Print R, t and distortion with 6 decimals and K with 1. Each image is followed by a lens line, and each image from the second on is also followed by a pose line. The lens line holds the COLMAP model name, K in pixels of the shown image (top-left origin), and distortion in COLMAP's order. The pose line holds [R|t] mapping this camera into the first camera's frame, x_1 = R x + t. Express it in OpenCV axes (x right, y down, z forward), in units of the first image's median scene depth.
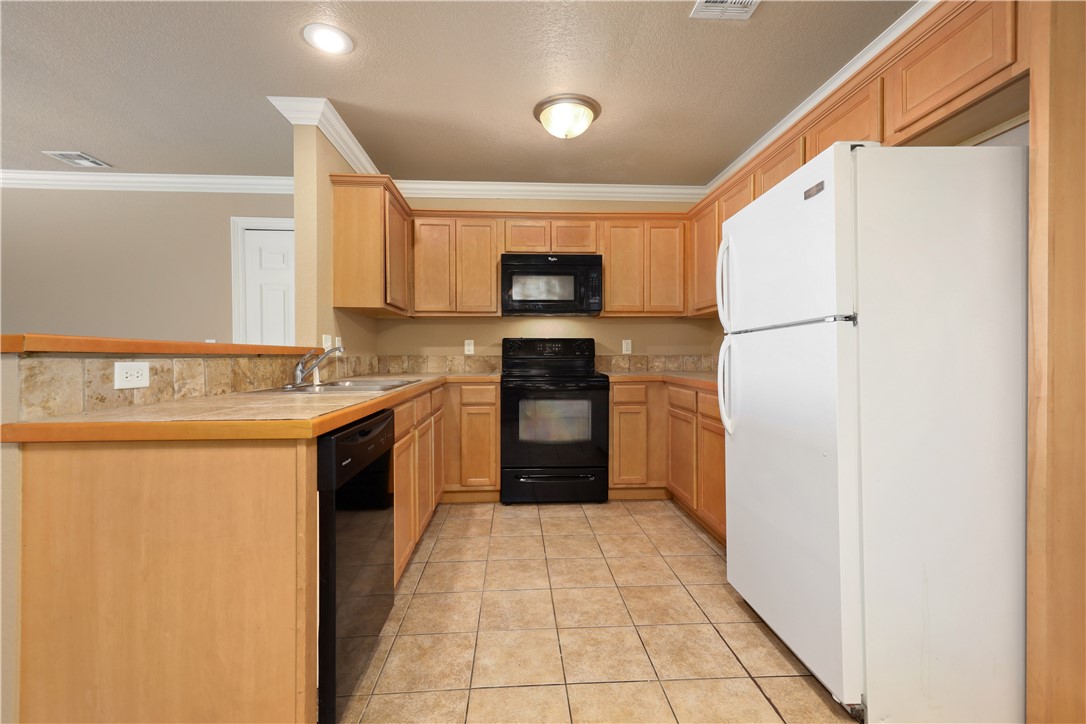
lens RADIAL K [[457.6, 0, 546.0], [0, 457.6, 359.1], [0, 0, 1]] dist [0.003109, 0.000568]
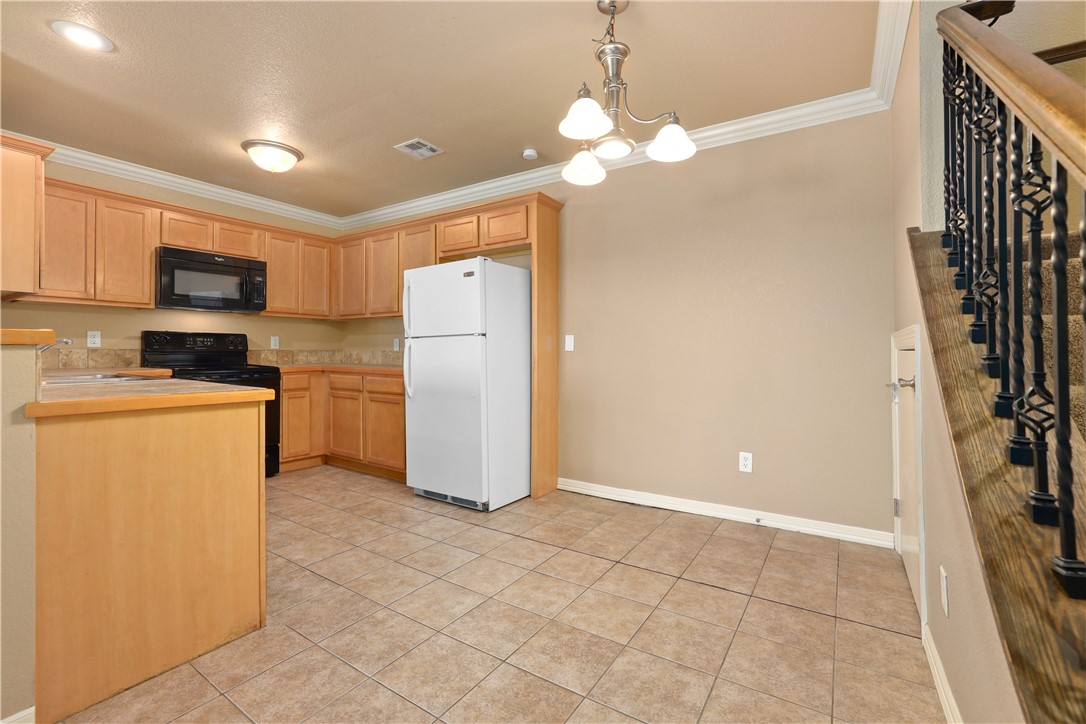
lens RADIAL K [[470.8, 0, 535.8], [0, 470.8, 351.0], [0, 0, 1]] dist [-0.049658, 0.020879]
pose [[0.605497, 0.006259, 0.795823, -0.391945], [0.000458, 0.999966, -0.008213, 0.004487], [-0.795848, 0.005337, 0.605474, -0.234385]]
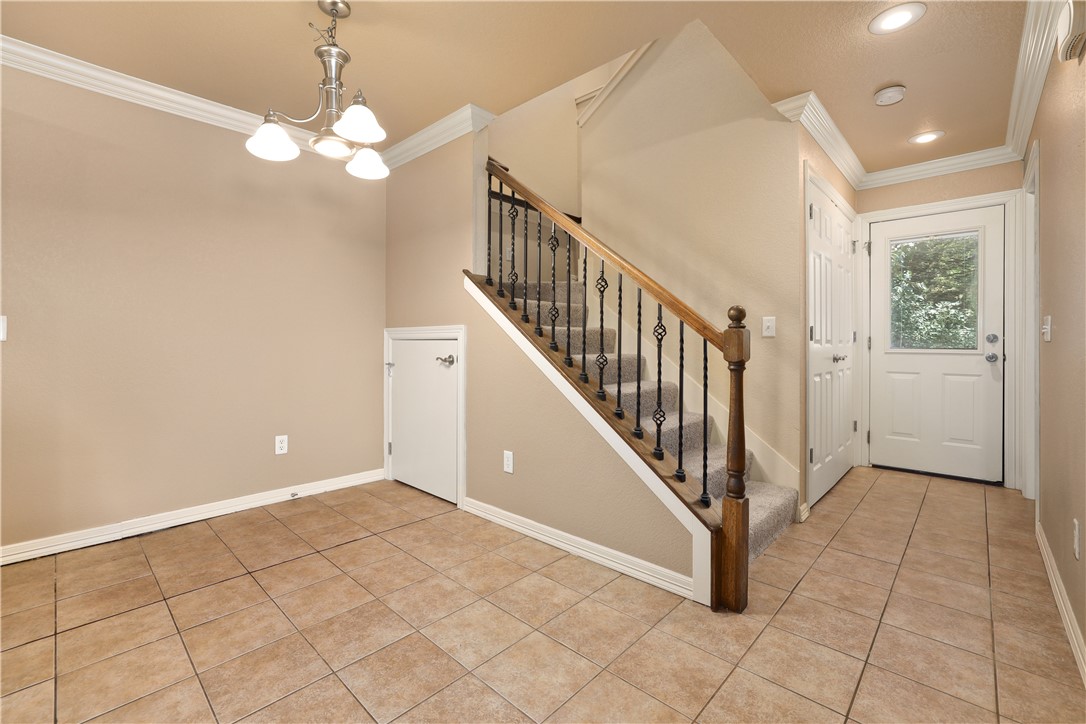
lens RADIAL K [[470.8, 0, 535.8], [0, 470.8, 351.0], [0, 0, 1]] dist [-0.049658, 0.020879]
pose [[-0.670999, -0.008996, 0.741404, -0.485401], [0.009604, 0.999737, 0.020823, 0.003383], [-0.741396, 0.021093, -0.670736, 0.224607]]
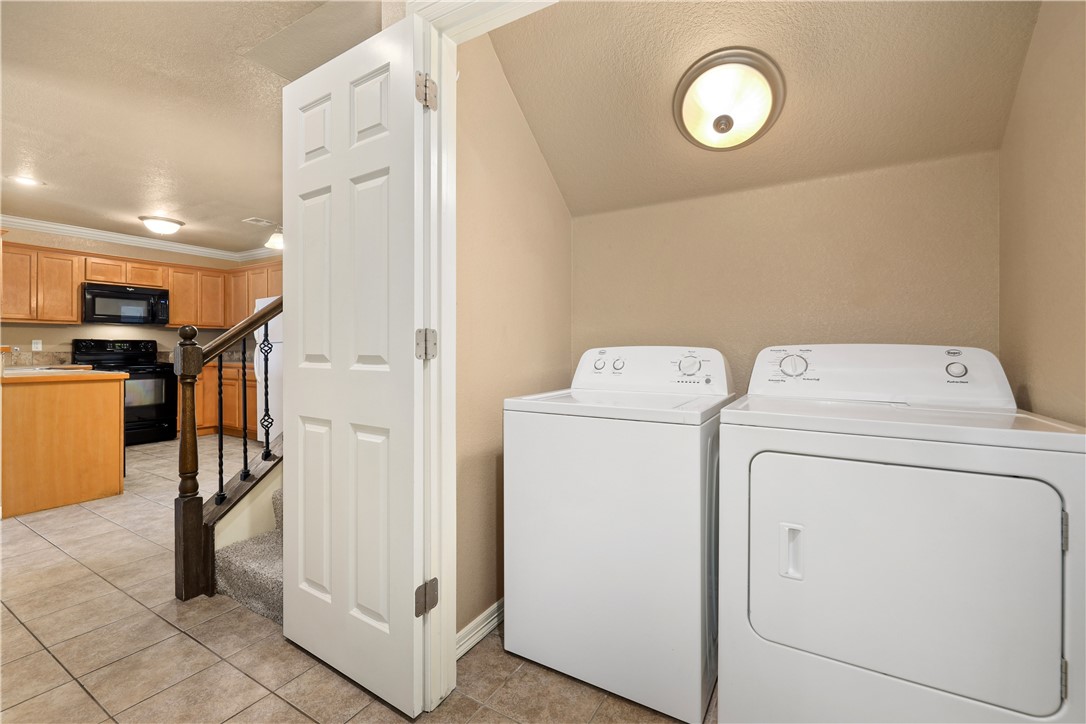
lens RADIAL K [[463.6, 0, 539.5], [0, 463.6, 347.3], [0, 0, 1]] dist [-0.003606, -0.000848]
pose [[0.567286, 0.005744, 0.823501, -0.482788], [0.005083, 0.999932, -0.010477, 0.000065], [-0.823505, 0.010130, 0.567219, -1.011756]]
